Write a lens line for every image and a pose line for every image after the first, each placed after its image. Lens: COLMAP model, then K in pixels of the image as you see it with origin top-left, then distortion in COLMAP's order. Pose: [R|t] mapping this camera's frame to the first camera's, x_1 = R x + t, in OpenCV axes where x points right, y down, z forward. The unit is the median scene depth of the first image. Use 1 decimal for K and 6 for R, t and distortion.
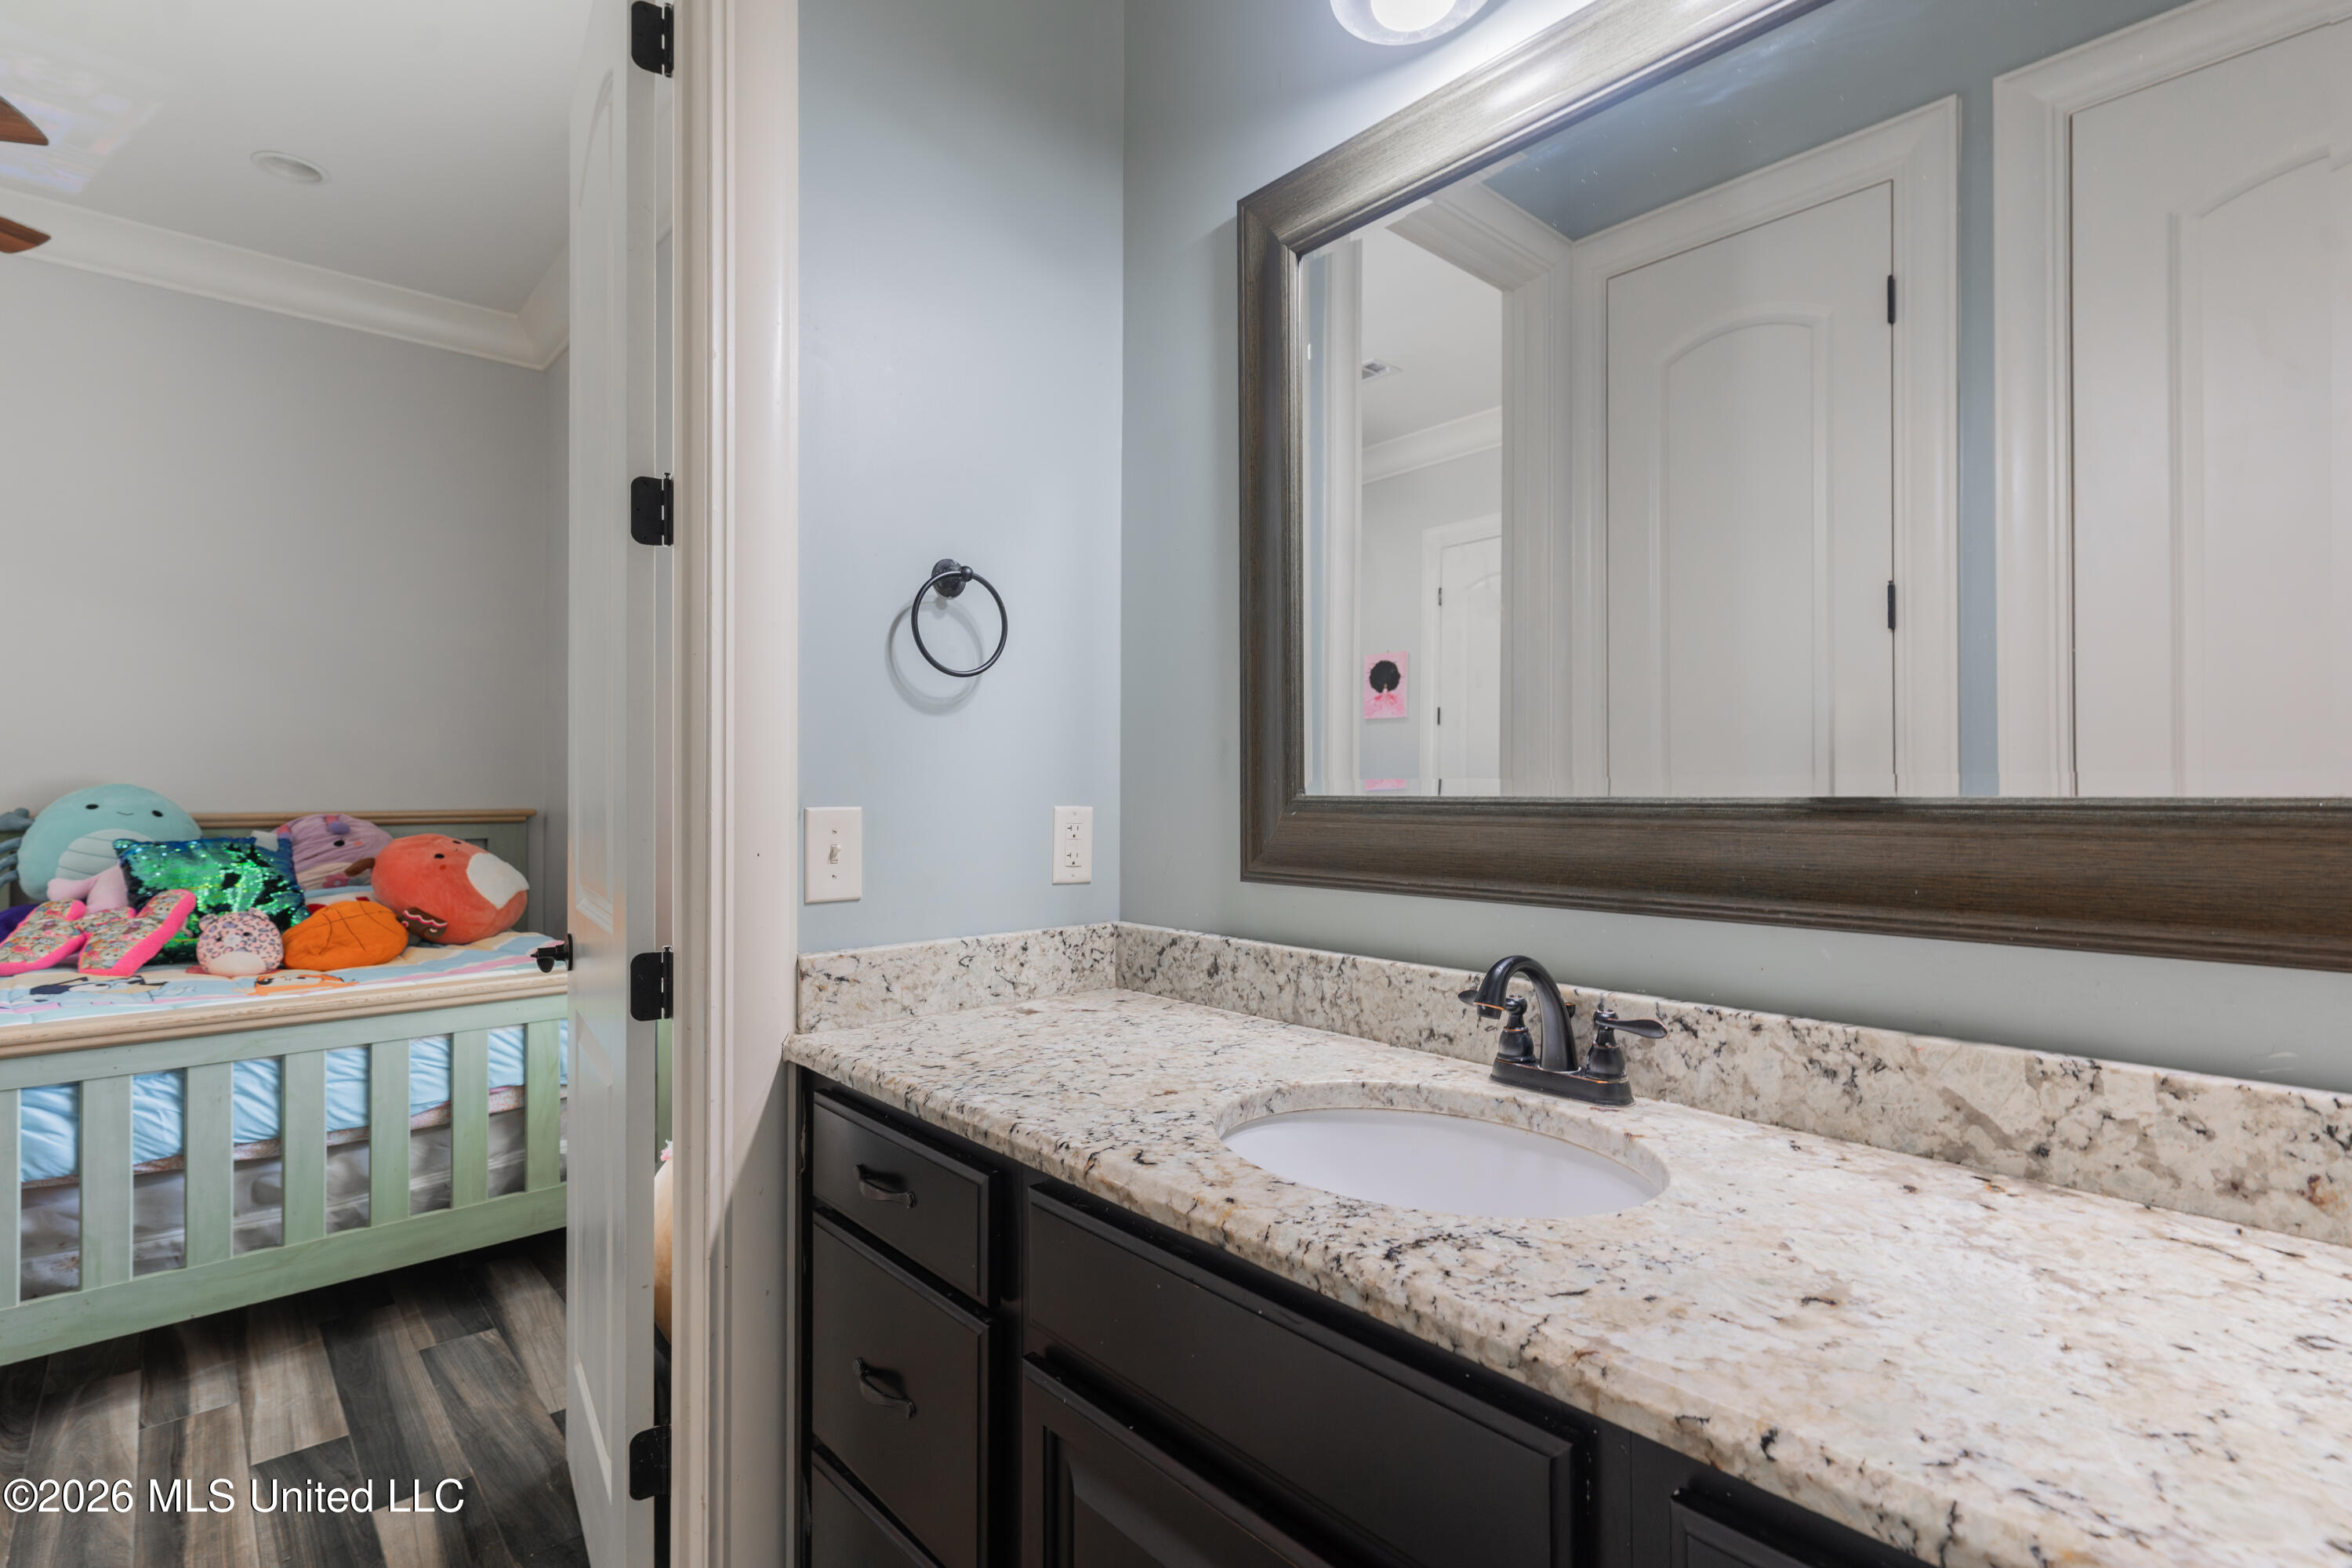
lens RADIAL K [[1126.3, 0, 1176.0], [0, 1126.3, 784.0], [0, 0, 1]] dist [0.001439, 0.000475]
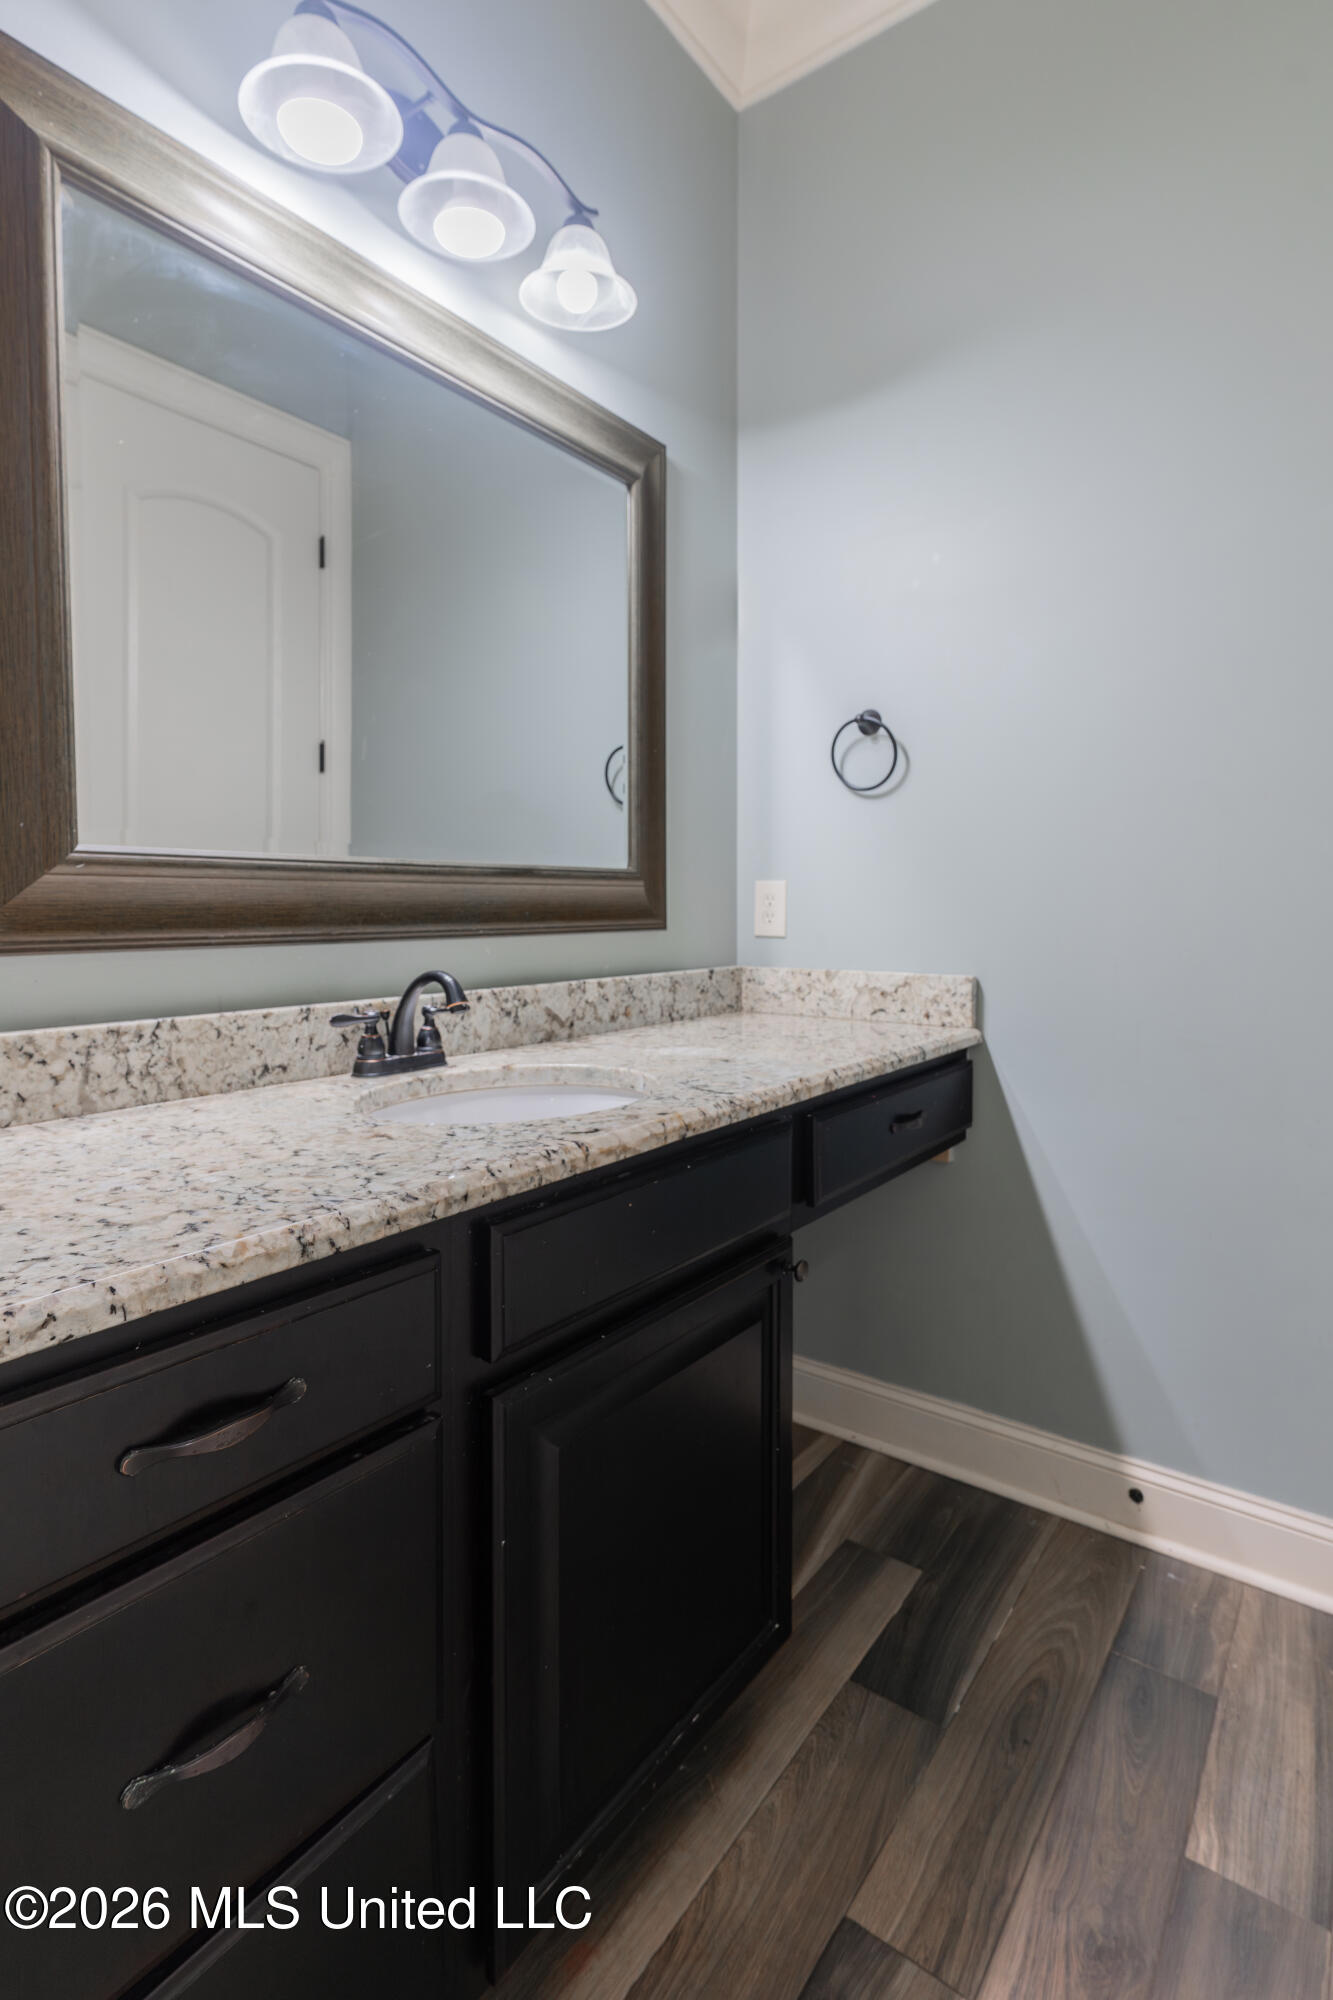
lens RADIAL K [[980.4, 0, 670.8], [0, 980.4, 948.8], [0, 0, 1]] dist [0.003920, -0.000219]
pose [[-0.198447, -0.045948, 0.979034, -0.927941], [-0.007609, 0.998943, 0.045340, 0.067586], [-0.980082, 0.001548, -0.198587, 0.944461]]
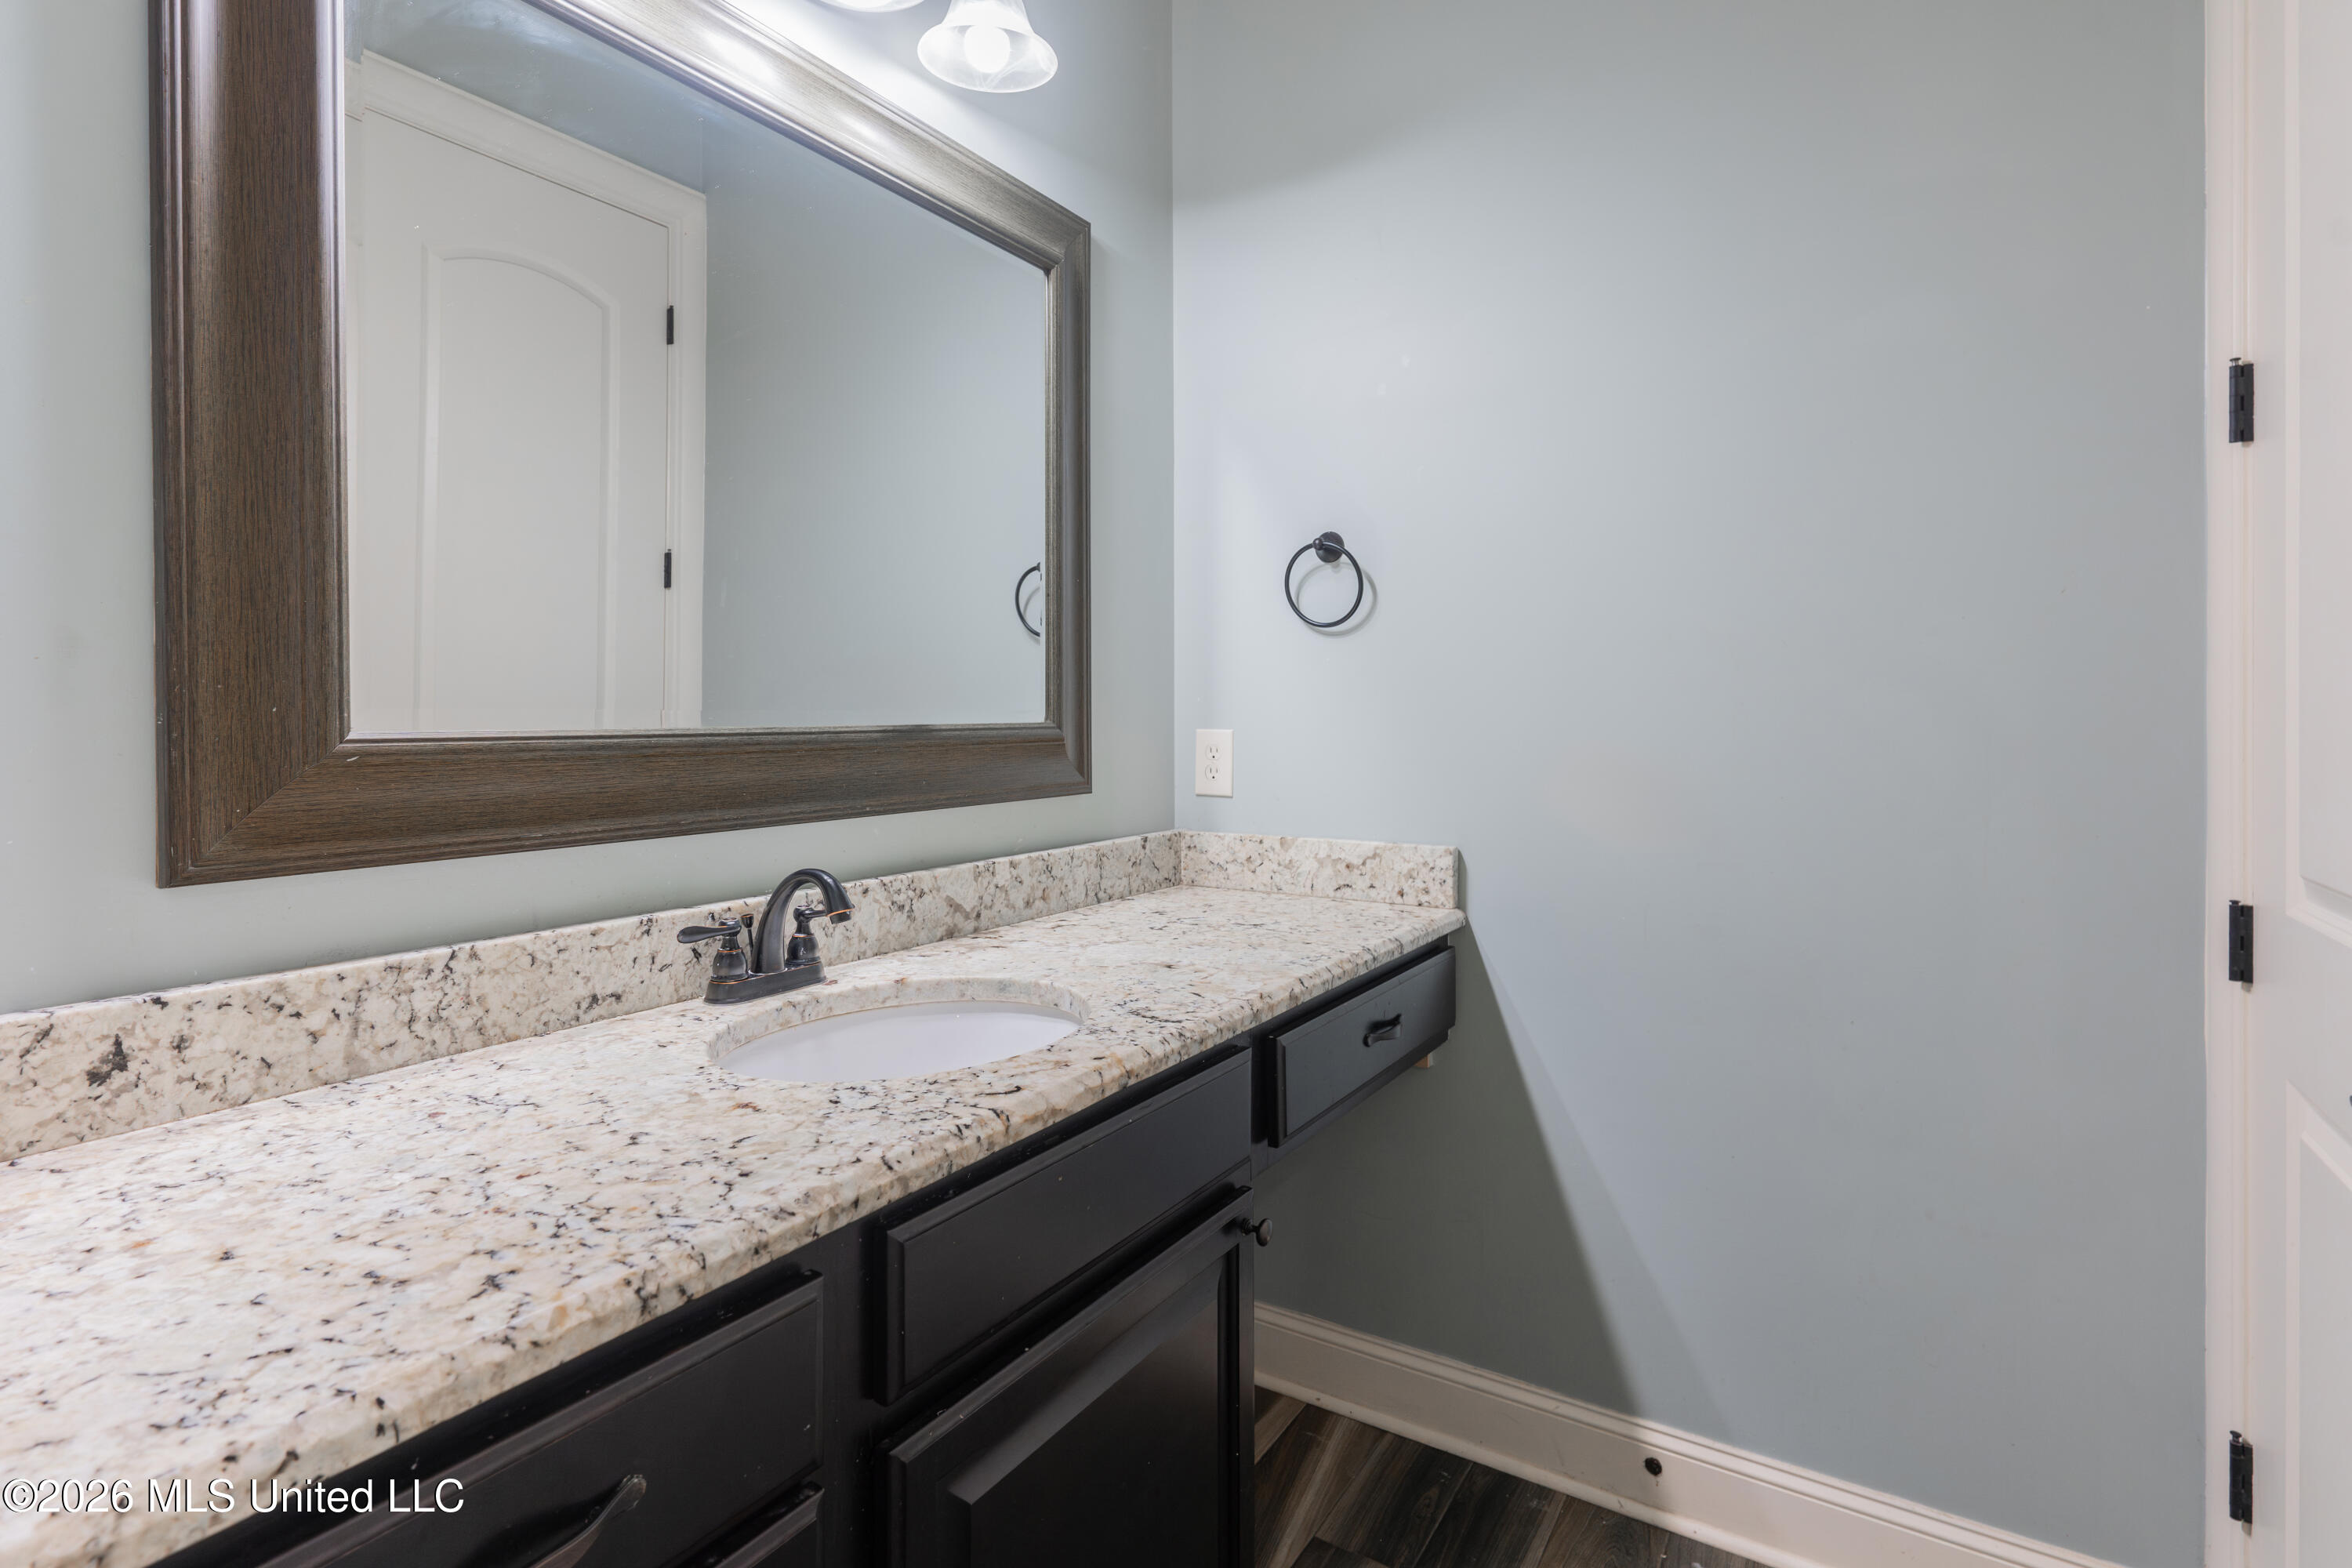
lens RADIAL K [[1144.6, 0, 1164.4], [0, 1144.6, 726.1], [0, 0, 1]] dist [0.002589, 0.000085]
pose [[-0.267647, -0.011263, 0.963451, -0.880036], [-0.005269, 0.999934, 0.010226, -0.003248], [-0.963503, -0.002340, -0.267689, 0.956039]]
